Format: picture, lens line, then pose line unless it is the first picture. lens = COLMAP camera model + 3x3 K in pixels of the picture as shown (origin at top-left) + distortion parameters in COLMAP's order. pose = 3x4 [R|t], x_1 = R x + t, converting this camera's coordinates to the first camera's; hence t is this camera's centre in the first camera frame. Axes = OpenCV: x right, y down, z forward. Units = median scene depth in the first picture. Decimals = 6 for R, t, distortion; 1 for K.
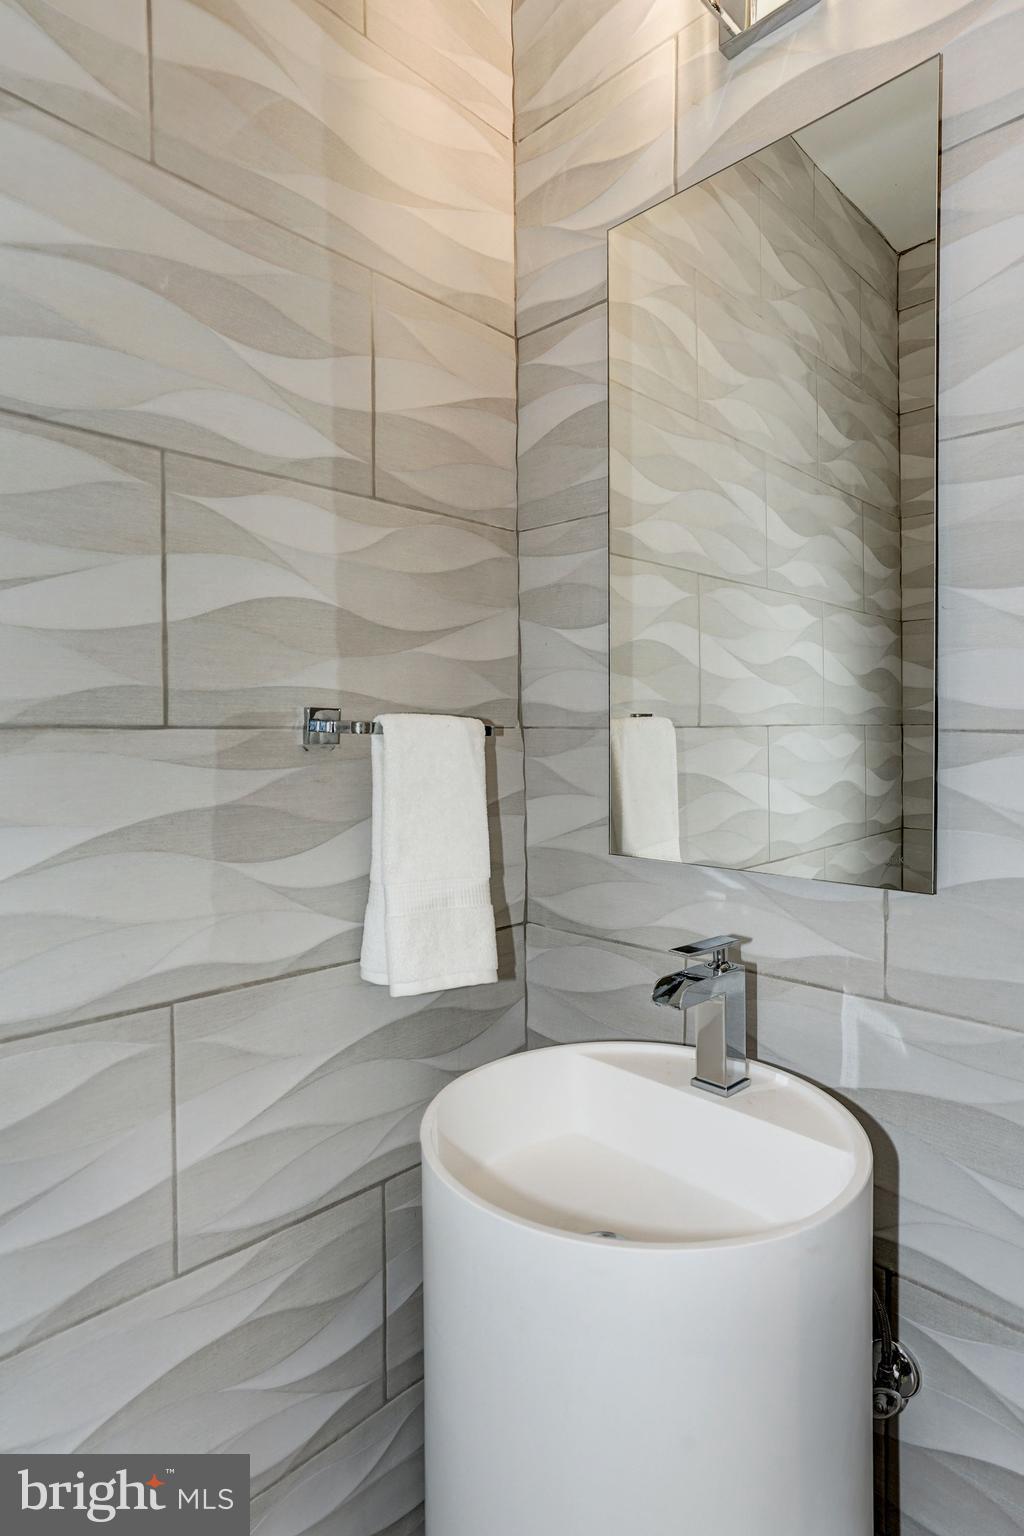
lens RADIAL K [[832.6, 0, 515.6], [0, 832.6, 760.2], [0, 0, 1]] dist [-0.005969, 0.001263]
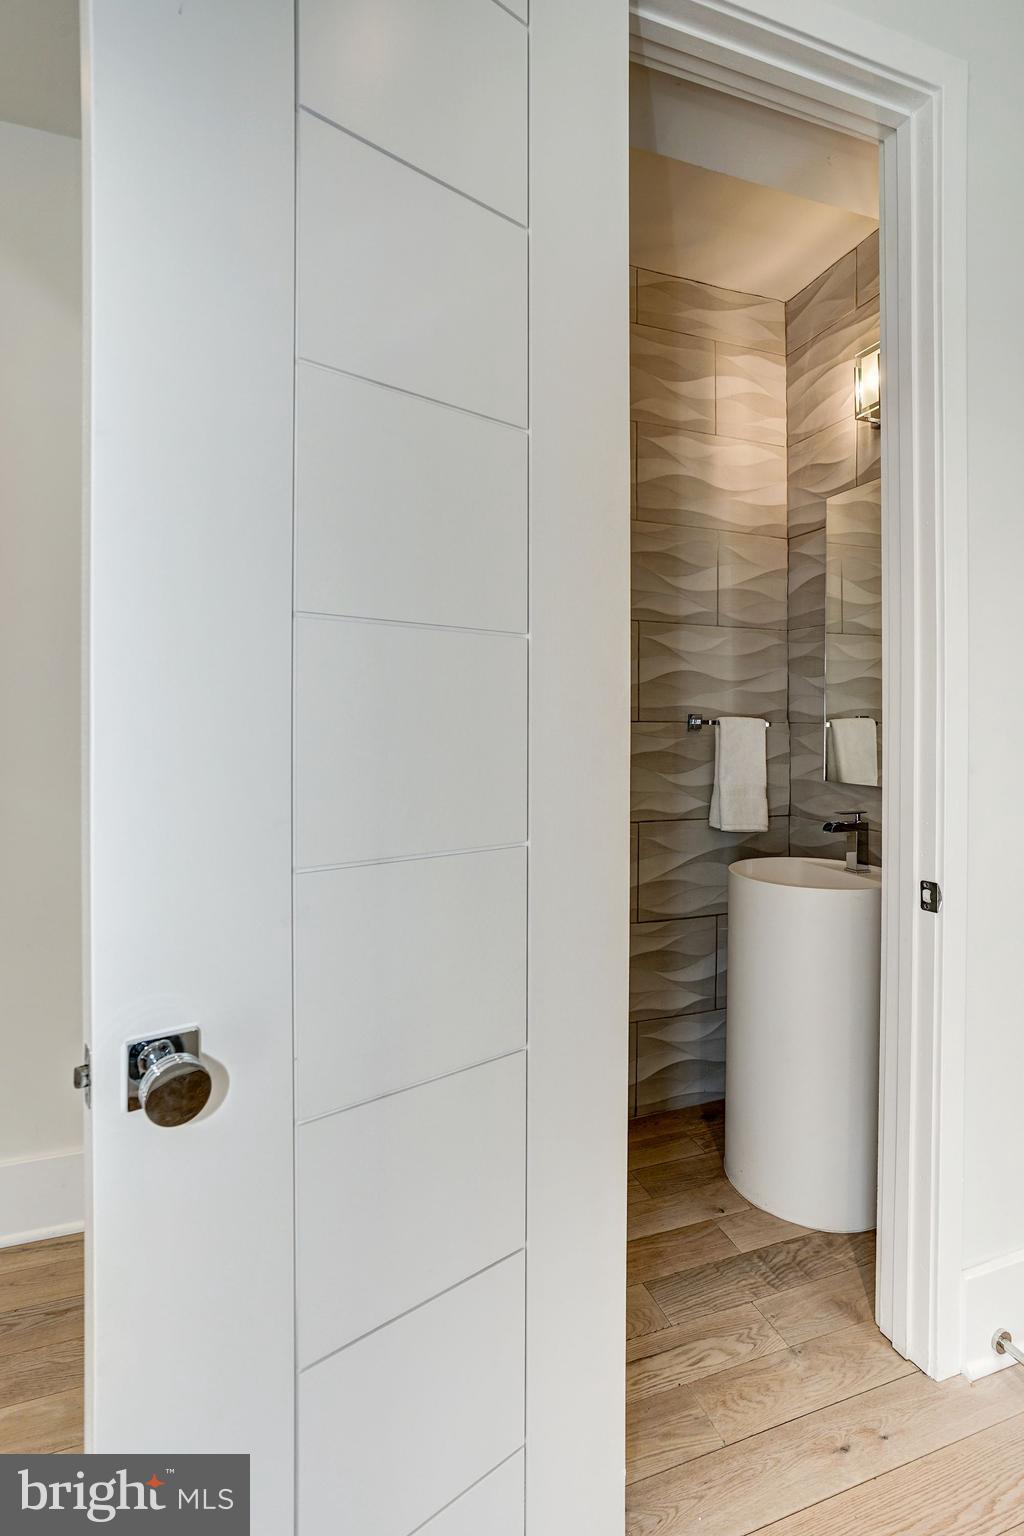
lens RADIAL K [[702.4, 0, 528.2], [0, 702.4, 735.3], [0, 0, 1]] dist [-0.022966, 0.000437]
pose [[0.899648, 0.007318, -0.436554, 0.201128], [-0.020423, 0.999470, -0.025333, 0.054259], [0.436138, 0.031707, 0.899321, -0.944583]]
